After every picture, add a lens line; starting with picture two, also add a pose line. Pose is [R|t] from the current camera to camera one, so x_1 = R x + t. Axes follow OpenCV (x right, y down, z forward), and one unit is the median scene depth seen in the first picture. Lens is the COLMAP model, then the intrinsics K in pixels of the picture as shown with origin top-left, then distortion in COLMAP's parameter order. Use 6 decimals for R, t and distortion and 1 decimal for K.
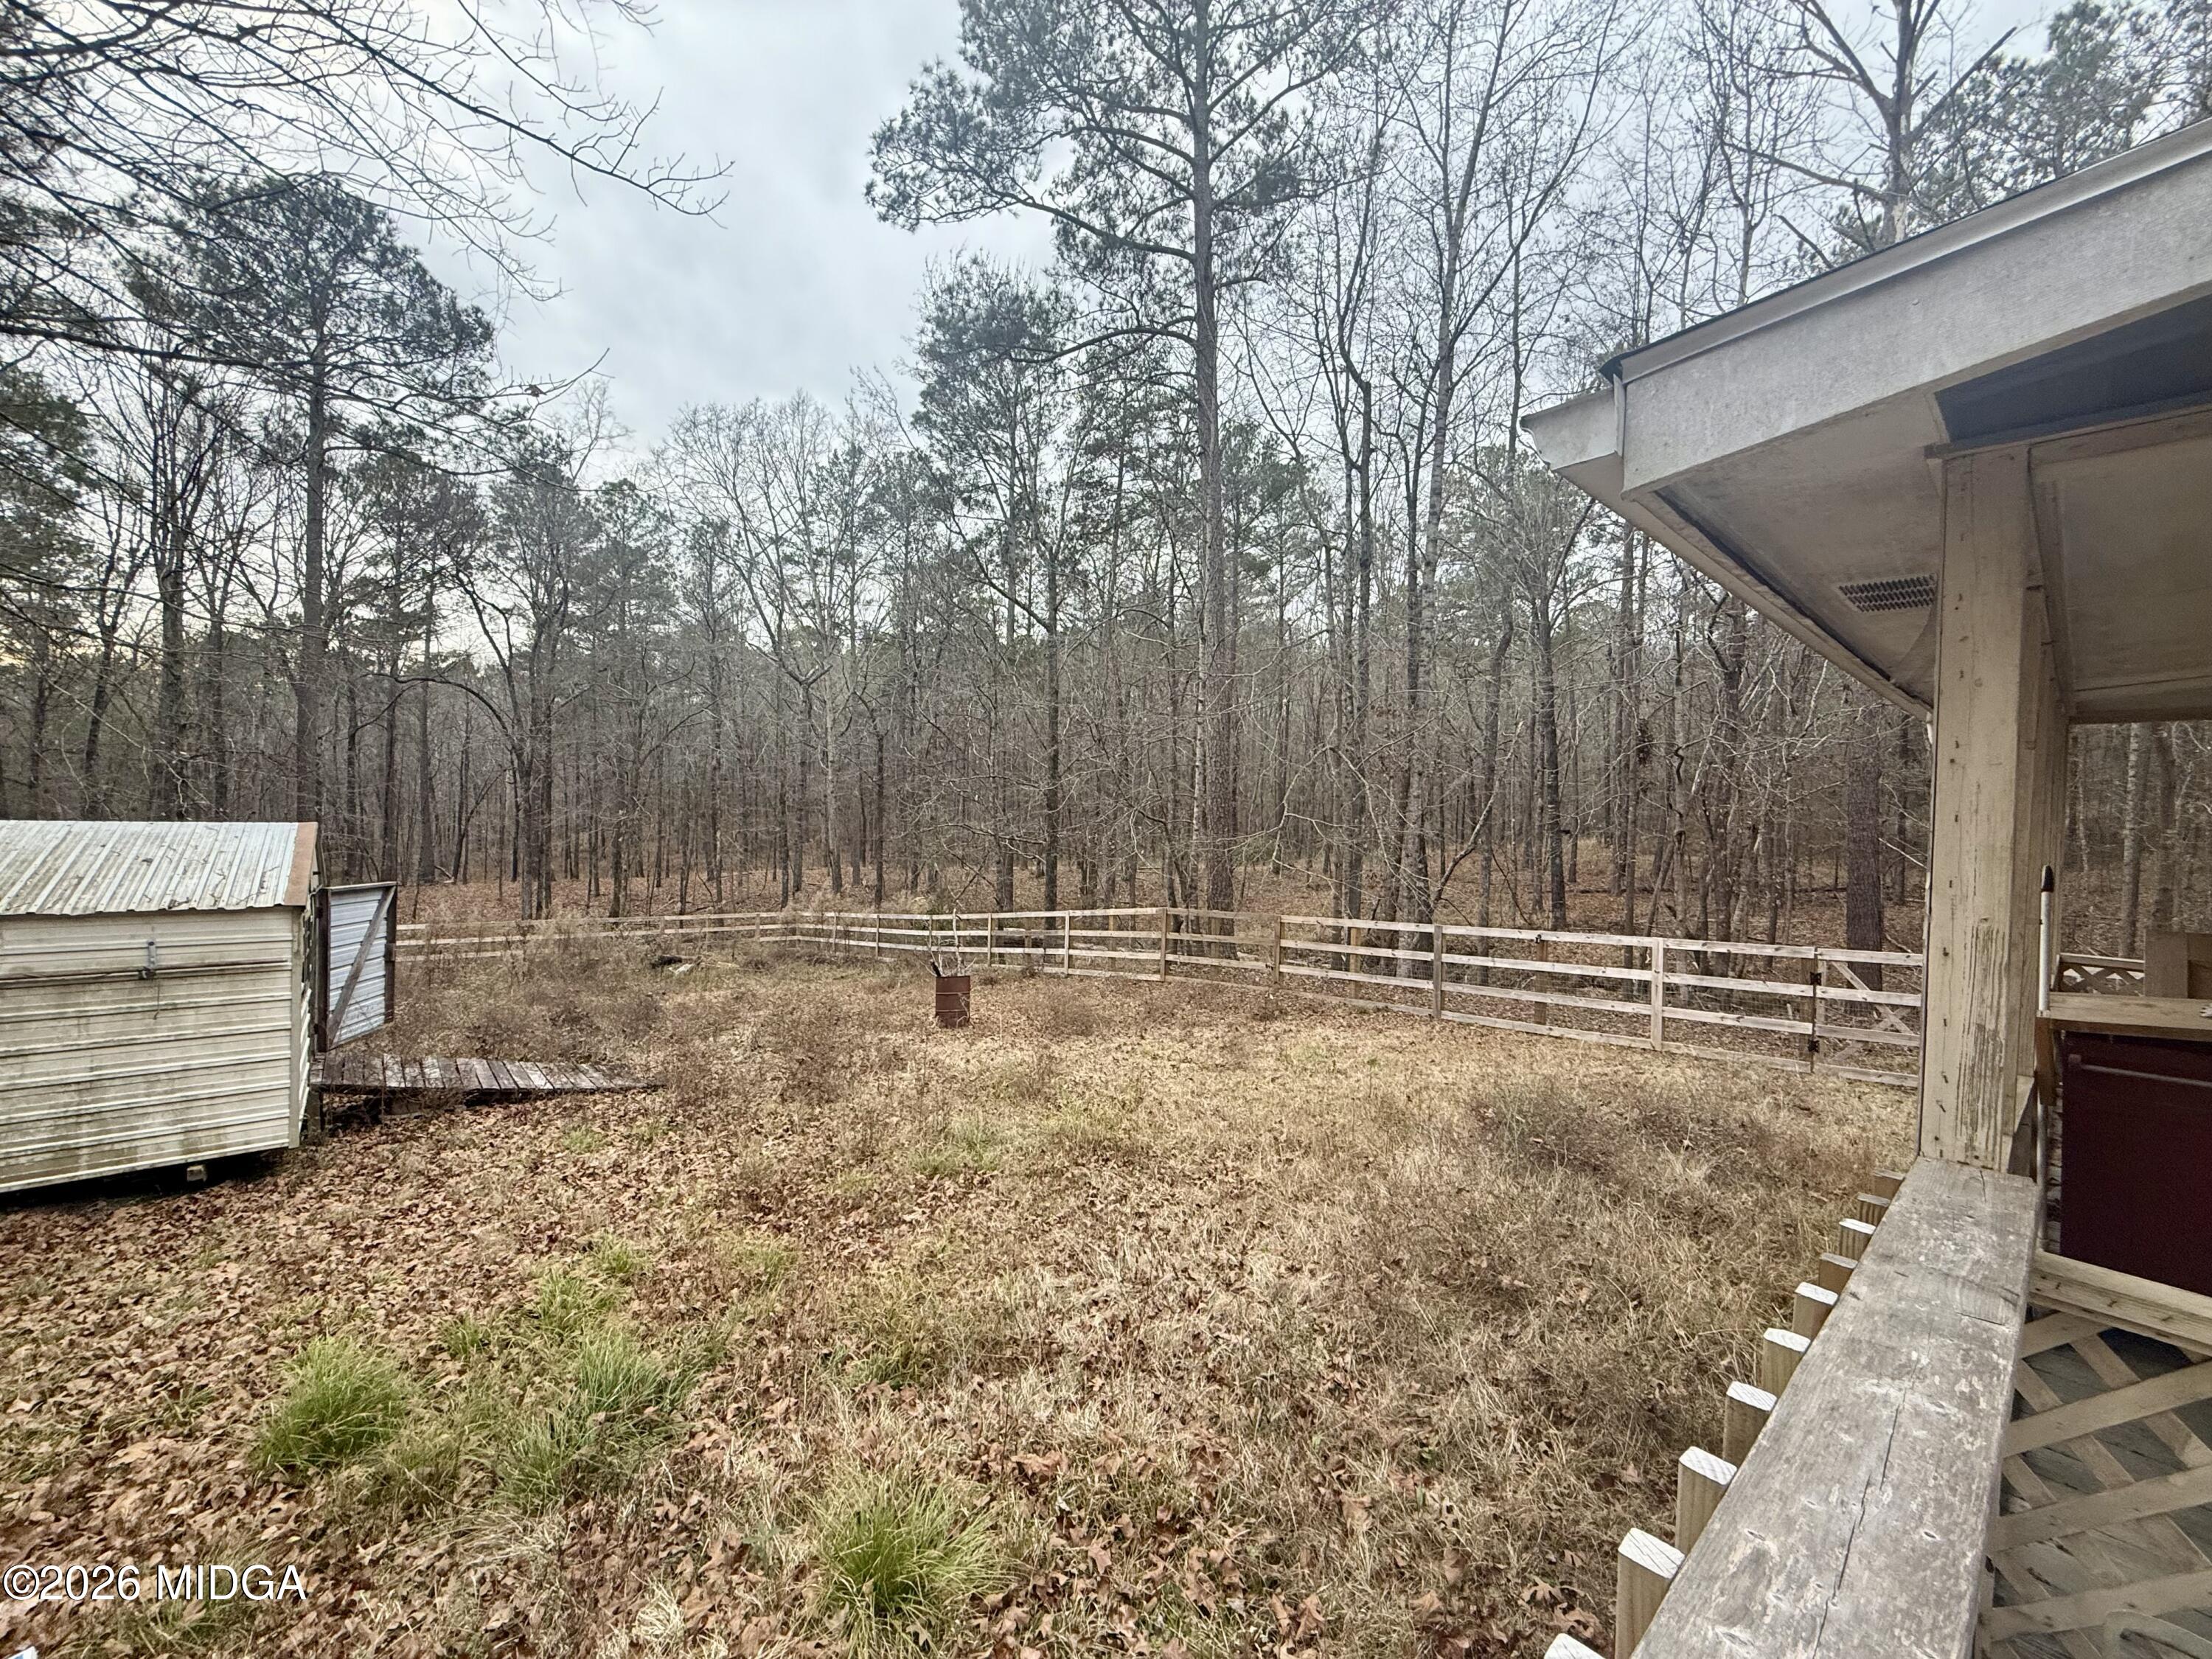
lens RADIAL K [[877.1, 0, 1106.0], [0, 877.1, 829.5], [0, 0, 1]] dist [0.001128, 0.000114]
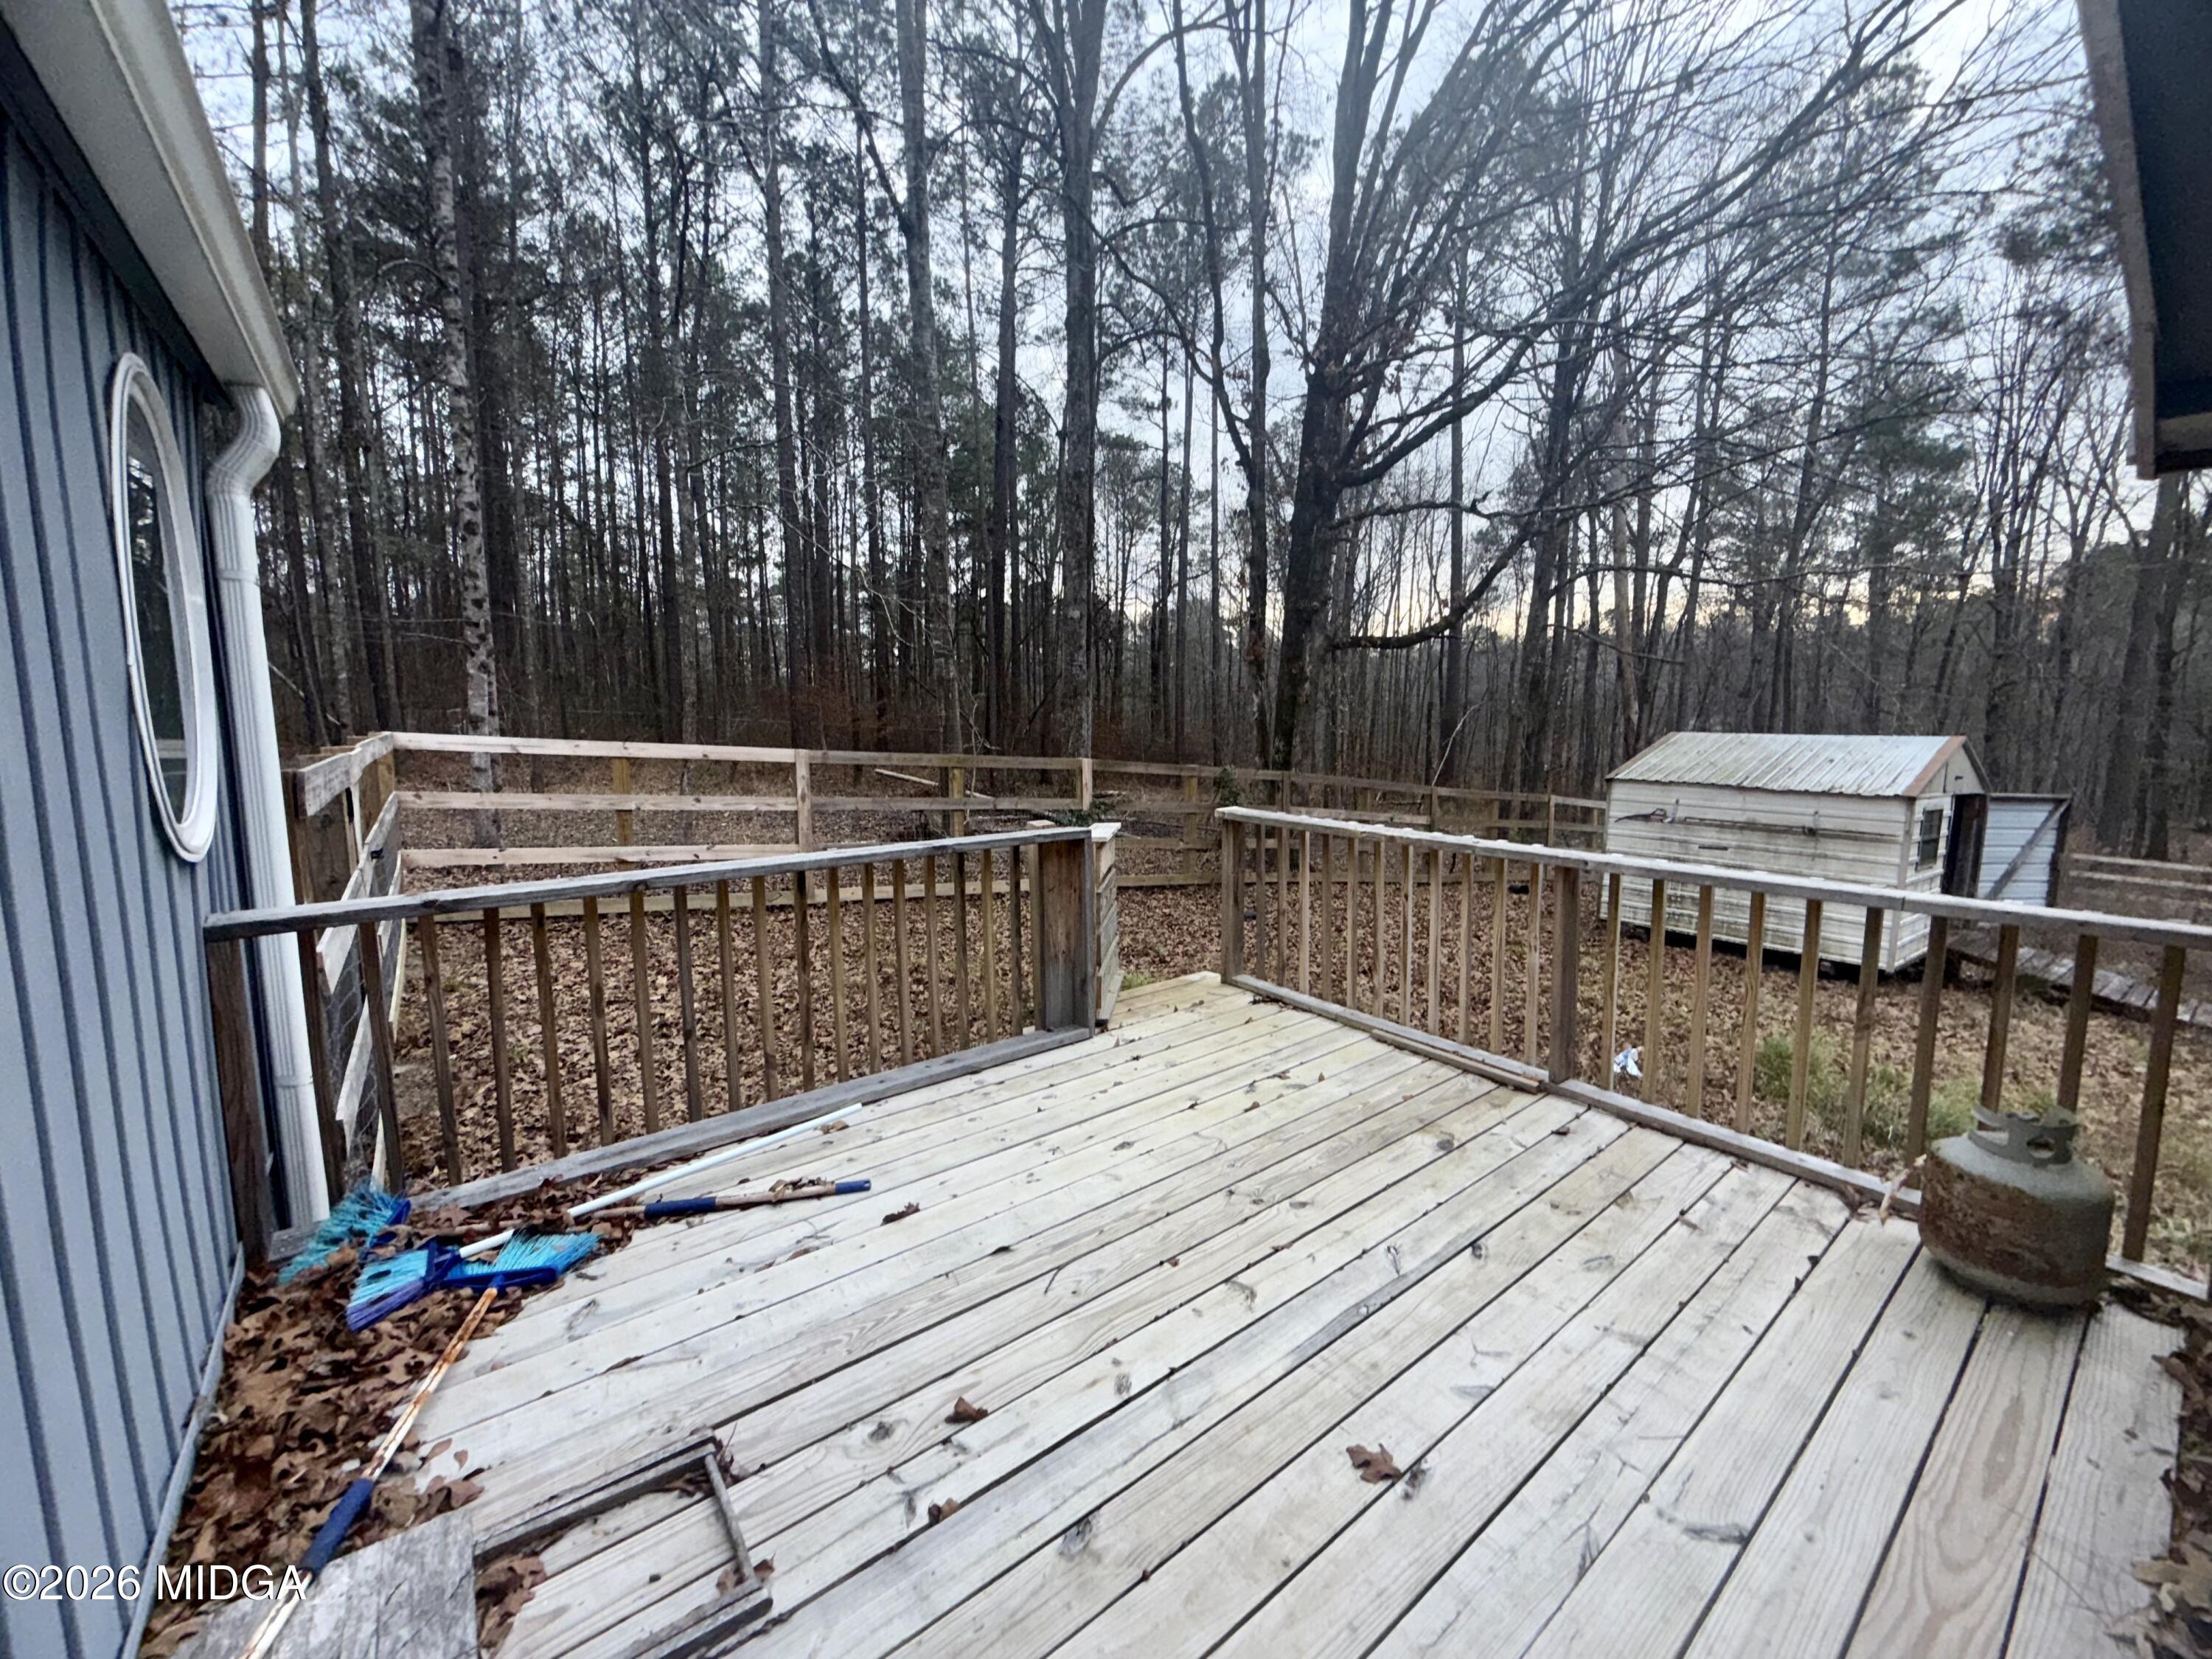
lens RADIAL K [[877.1, 0, 1106.0], [0, 877.1, 829.5], [0, 0, 1]] dist [0.001128, 0.000114]
pose [[-0.062624, 0.102805, -0.992728, 0.468789], [-0.020966, 0.994326, 0.104293, 0.022159], [0.997817, 0.027345, -0.060114, -0.134015]]
